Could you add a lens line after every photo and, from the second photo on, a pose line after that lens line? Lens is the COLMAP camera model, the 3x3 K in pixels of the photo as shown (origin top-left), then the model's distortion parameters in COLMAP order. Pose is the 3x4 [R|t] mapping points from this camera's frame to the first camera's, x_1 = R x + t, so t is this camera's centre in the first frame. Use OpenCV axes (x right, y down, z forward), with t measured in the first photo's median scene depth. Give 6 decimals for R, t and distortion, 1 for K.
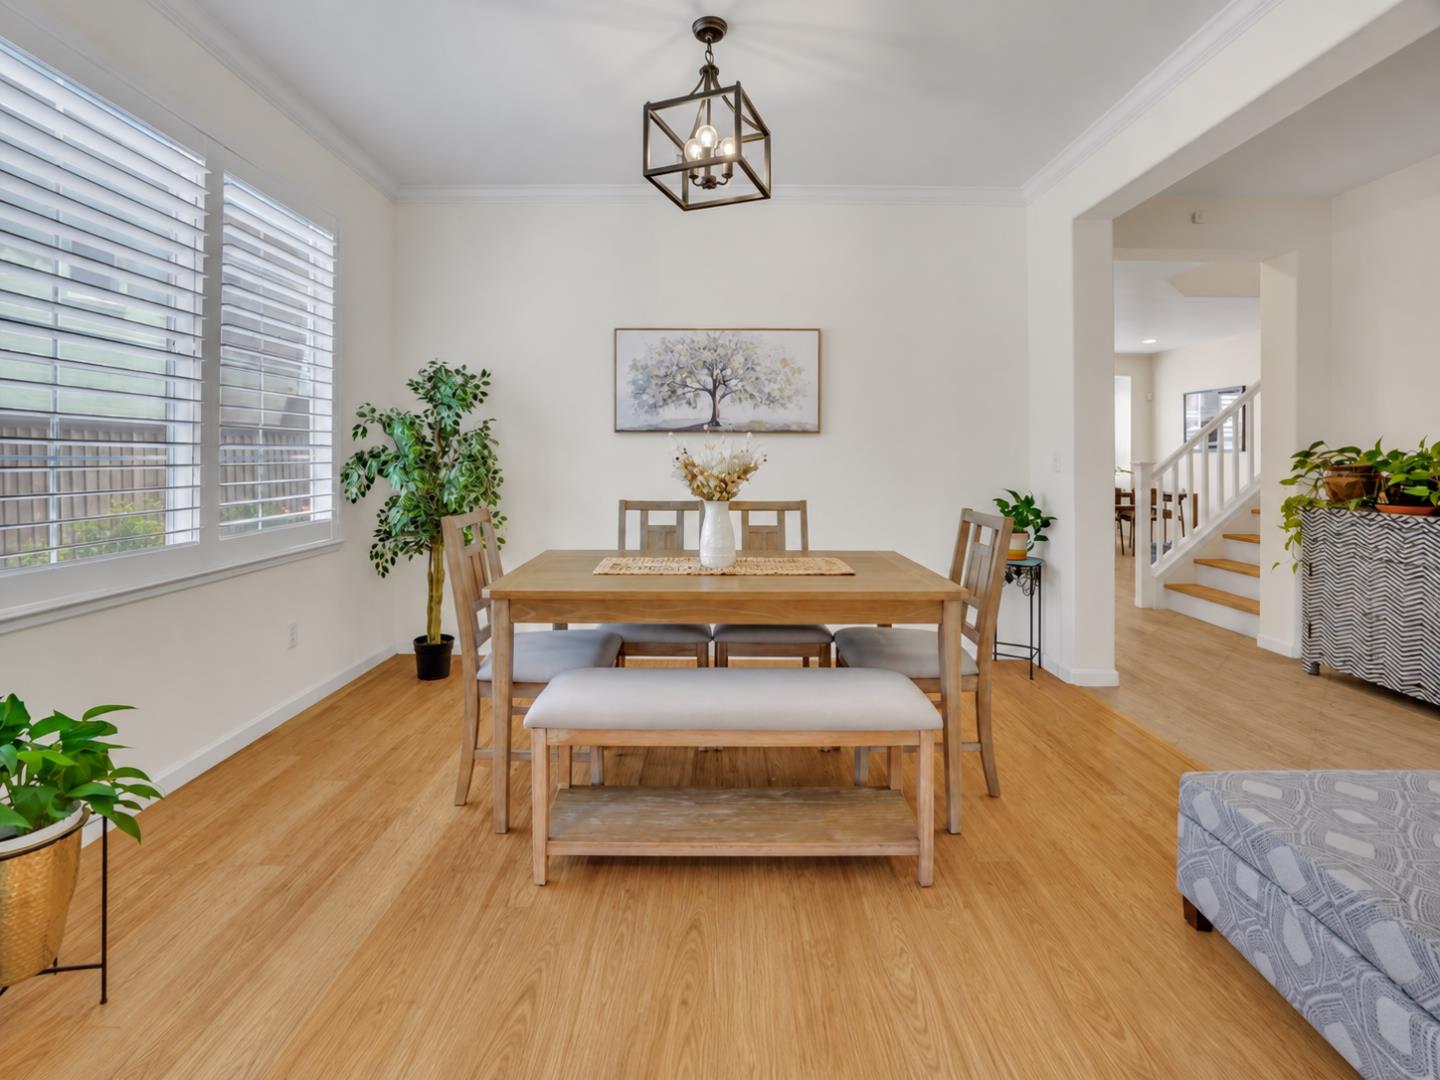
lens RADIAL K [[687.3, 0, 724.6], [0, 687.3, 452.0], [0, 0, 1]] dist [-0.033997, 0.000225]
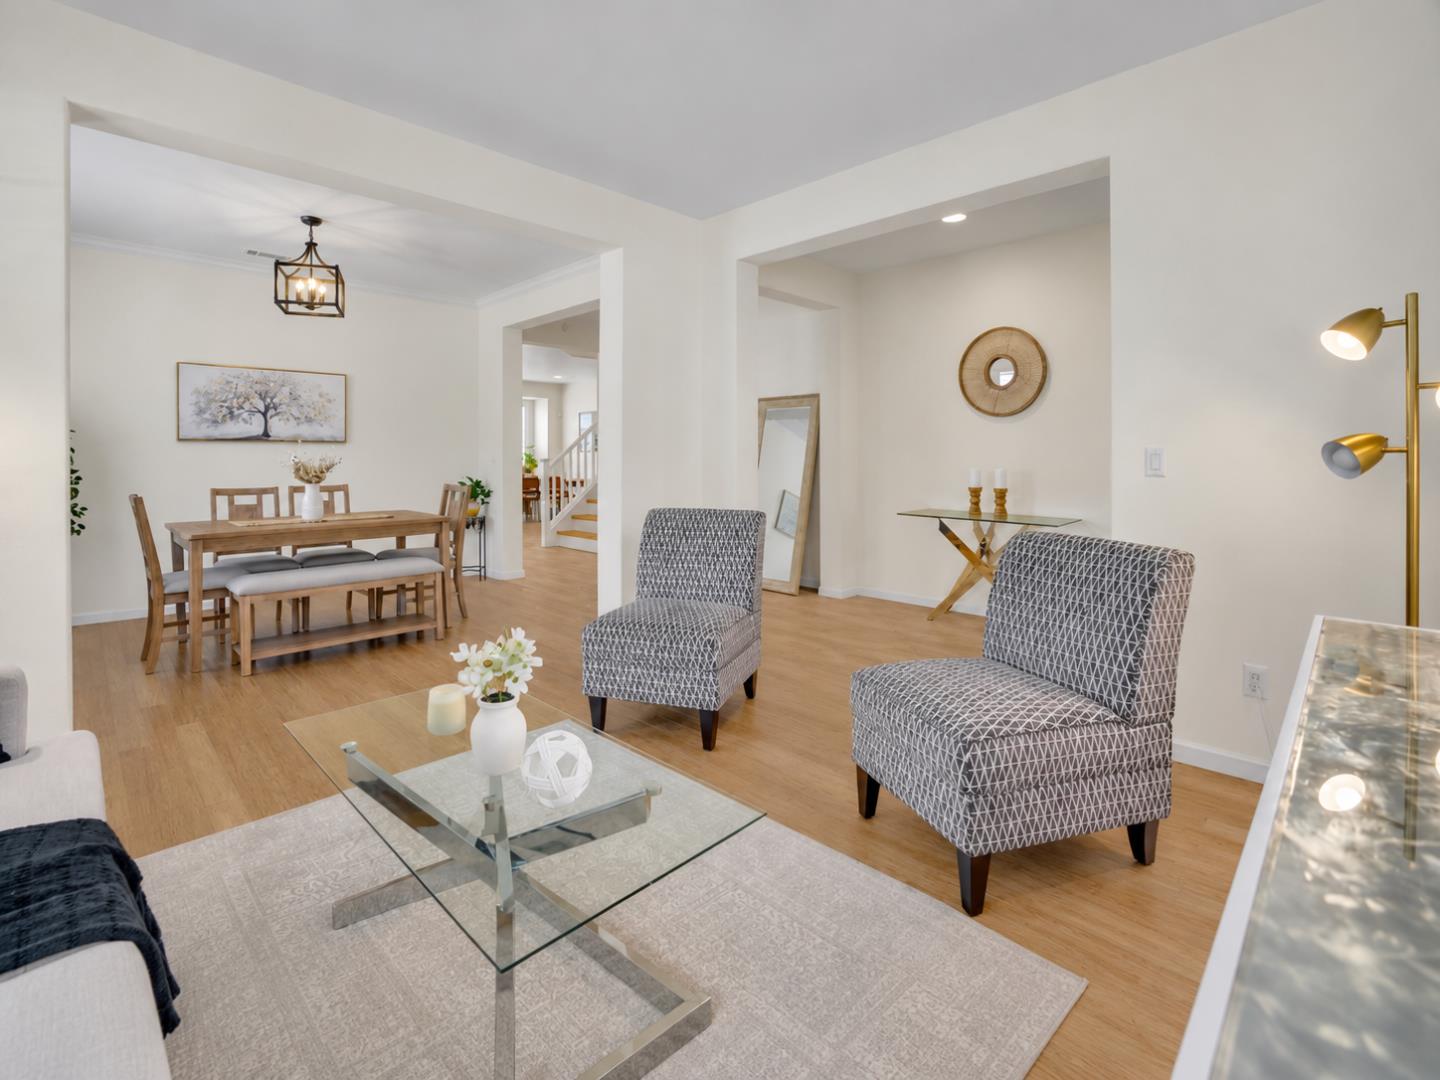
lens RADIAL K [[687.3, 0, 724.6], [0, 687.3, 452.0], [0, 0, 1]] dist [-0.033997, 0.000225]
pose [[0.716896, -0.001126, 0.697179, -0.326220], [0.000536, 0.999999, 0.001065, -0.008457], [-0.697180, -0.000390, 0.716896, -0.701641]]
